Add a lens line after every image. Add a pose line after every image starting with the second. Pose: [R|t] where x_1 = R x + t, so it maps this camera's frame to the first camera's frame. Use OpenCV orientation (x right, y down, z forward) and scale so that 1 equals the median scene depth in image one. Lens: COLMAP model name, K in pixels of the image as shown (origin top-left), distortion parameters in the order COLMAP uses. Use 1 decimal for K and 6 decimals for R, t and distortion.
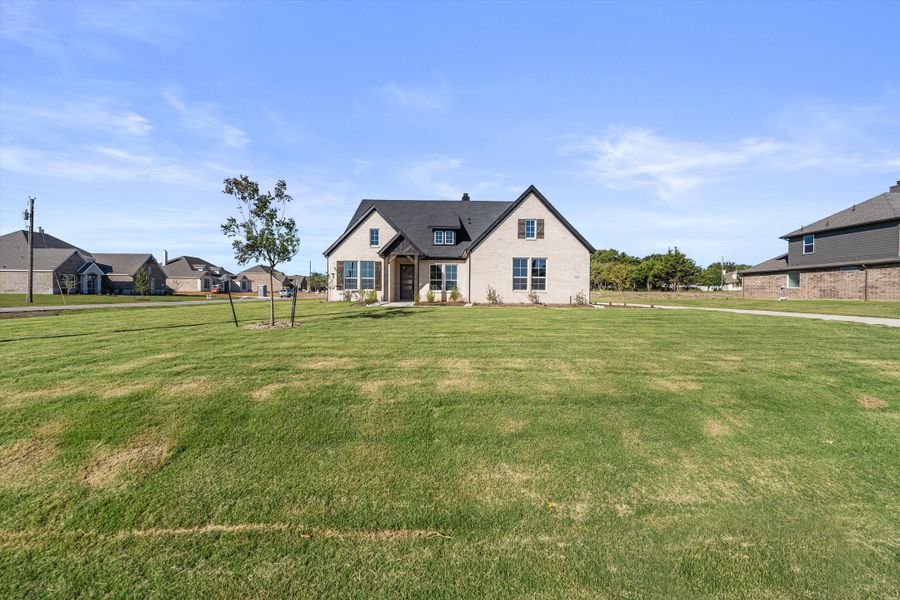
lens RADIAL K [[371.1, 0, 450.5], [0, 371.1, 290.7], [0, 0, 1]] dist [0.000084, -0.000087]
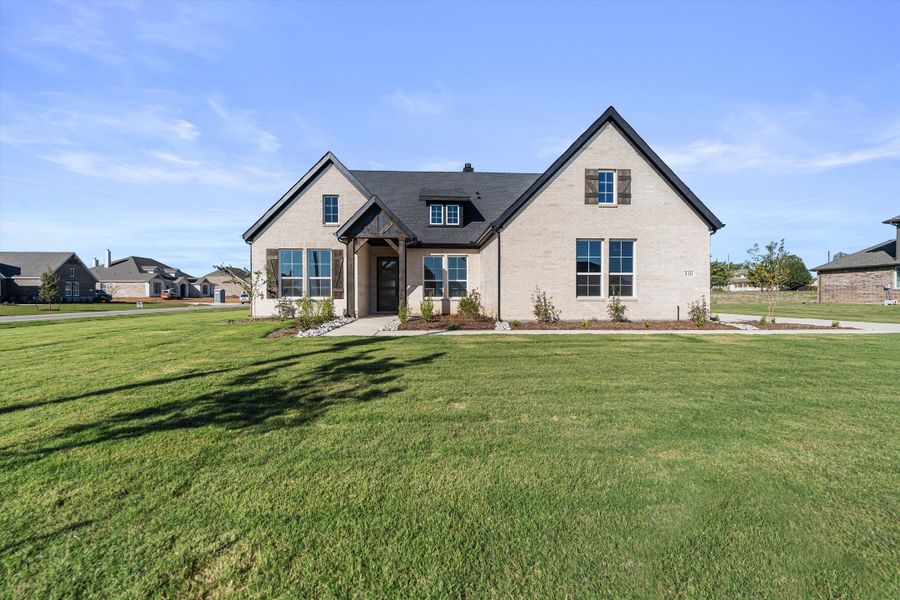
lens RADIAL K [[371.1, 0, 450.0], [0, 371.1, 300.0], [0, 0, 1]] dist [-0.000827, 0.000146]
pose [[0.999242, -0.008766, 0.037926, -0.037505], [0.008044, 0.999784, 0.019142, -0.007924], [-0.038086, -0.018822, 0.999097, 0.391650]]
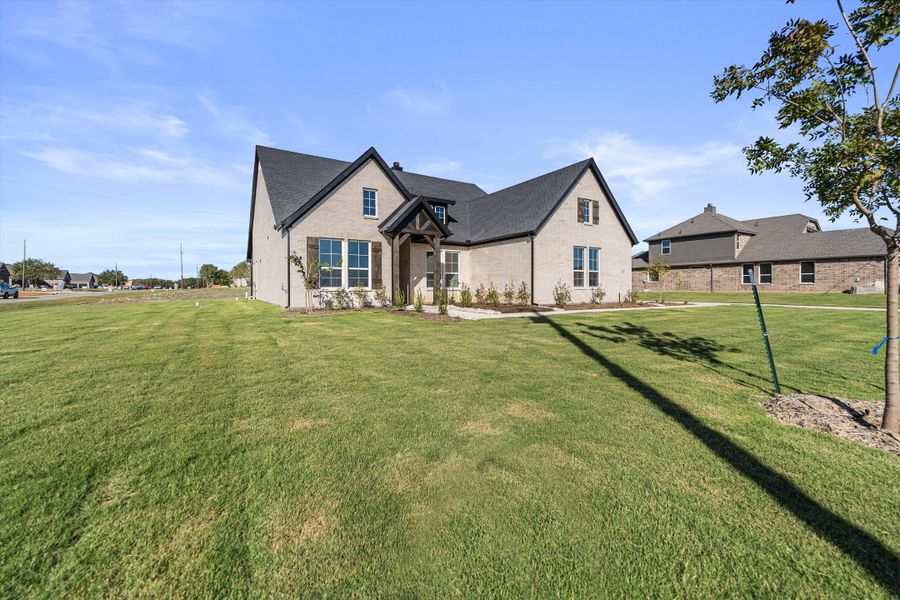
lens RADIAL K [[371.1, 0, 450.5], [0, 371.1, 290.7], [0, 0, 1]] dist [0.000084, -0.000087]
pose [[0.856899, -0.014364, 0.515285, -0.404053], [0.004127, 0.999771, 0.021006, -0.009861], [-0.515468, -0.015873, 0.856762, 0.398094]]
